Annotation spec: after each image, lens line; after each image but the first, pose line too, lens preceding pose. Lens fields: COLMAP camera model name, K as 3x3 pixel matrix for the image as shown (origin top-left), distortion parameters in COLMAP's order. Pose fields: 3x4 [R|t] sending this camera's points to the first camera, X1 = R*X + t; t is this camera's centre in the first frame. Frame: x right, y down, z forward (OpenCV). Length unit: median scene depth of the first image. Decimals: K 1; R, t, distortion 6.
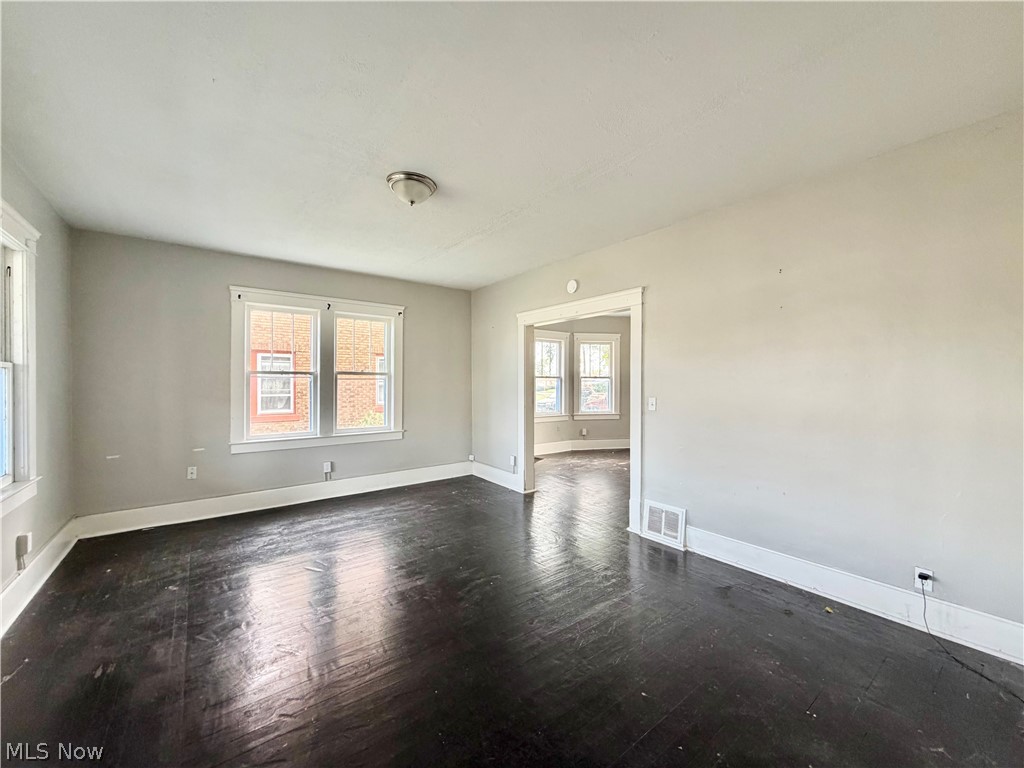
lens RADIAL K [[408.7, 0, 512.5], [0, 408.7, 386.0], [0, 0, 1]] dist [0.005300, 0.000410]
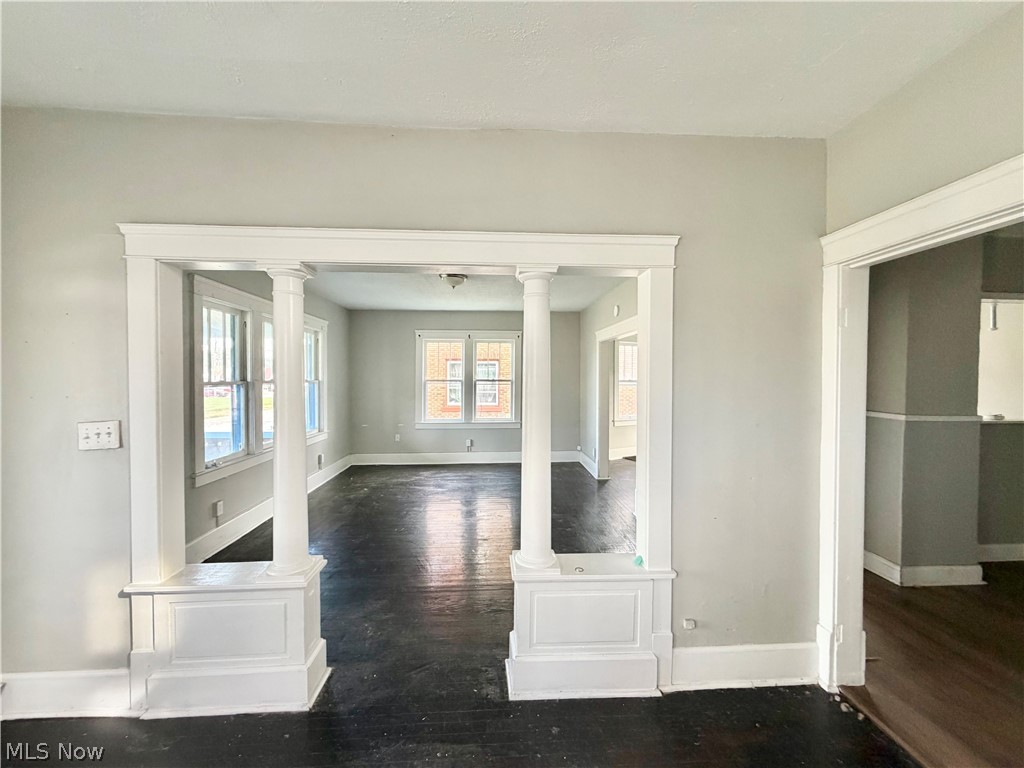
lens RADIAL K [[408.7, 0, 511.3], [0, 408.7, 385.0], [0, 0, 1]] dist [0.005300, 0.000410]
pose [[0.832063, 0.010852, -0.554575, 0.510295], [-0.006452, 0.999930, 0.009887, -0.030952], [0.554644, -0.004649, 0.832075, -0.166192]]
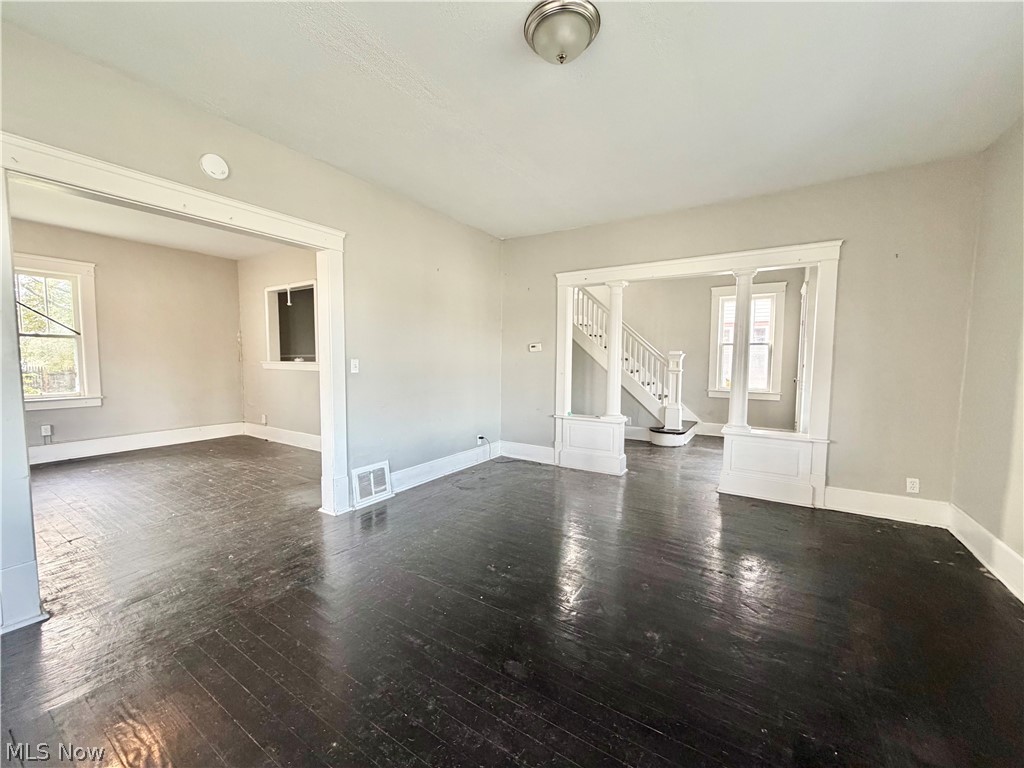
lens RADIAL K [[408.7, 0, 511.6], [0, 408.7, 382.0], [0, 0, 1]] dist [0.005300, 0.000410]
pose [[-0.341032, -0.066000, 0.937732, -0.490337], [-0.003989, 0.997625, 0.068765, 0.011092], [-0.940043, 0.019711, -0.340485, 0.737279]]
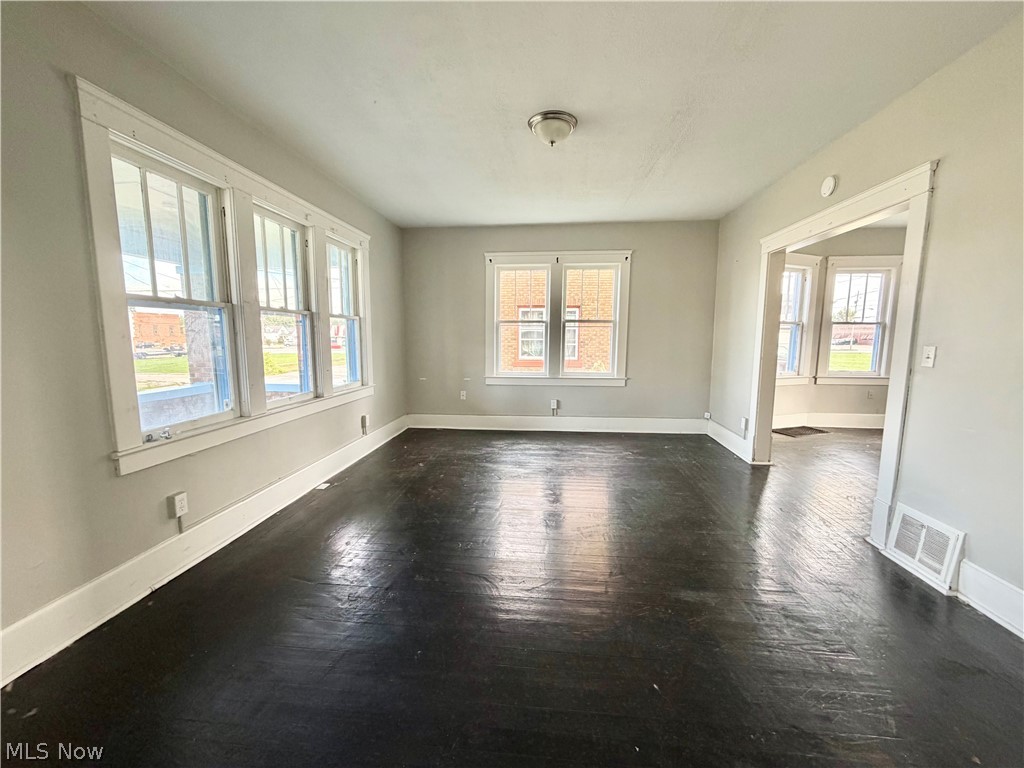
lens RADIAL K [[408.7, 0, 511.6], [0, 408.7, 385.1], [0, 0, 1]] dist [0.005300, 0.000410]
pose [[0.733874, 0.083029, -0.674192, 0.226217], [-0.008513, 0.993548, 0.113091, 0.016505], [0.679232, -0.077255, 0.729846, 0.086398]]
